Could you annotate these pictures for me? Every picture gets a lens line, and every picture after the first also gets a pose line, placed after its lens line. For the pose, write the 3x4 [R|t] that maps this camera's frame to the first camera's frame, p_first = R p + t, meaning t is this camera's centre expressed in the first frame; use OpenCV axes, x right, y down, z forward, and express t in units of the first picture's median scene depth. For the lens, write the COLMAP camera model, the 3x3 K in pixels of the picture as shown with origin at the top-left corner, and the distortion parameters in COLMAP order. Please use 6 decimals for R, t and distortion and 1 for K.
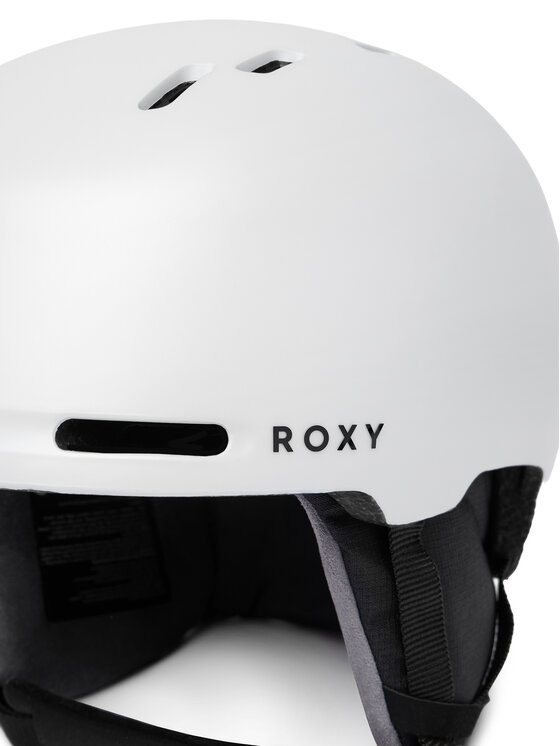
lens RADIAL K [[1699.7, 0, 280.0], [0, 1699.7, 373.0], [0, 0, 1]] dist [-0.472733, -0.311471]
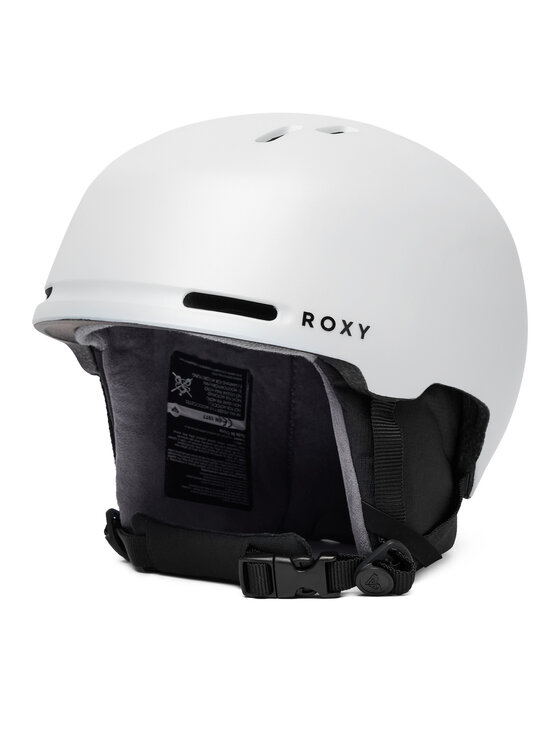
lens RADIAL K [[1728.8, 0, 280.0], [0, 1728.8, 373.0], [0, 0, 1]] dist [-0.088018, -0.188329]
pose [[0.987896, 0.107220, -0.112099, 0.158288], [-0.122114, 0.983188, -0.135756, 0.299808], [0.095659, 0.147802, 0.984380, -0.685653]]
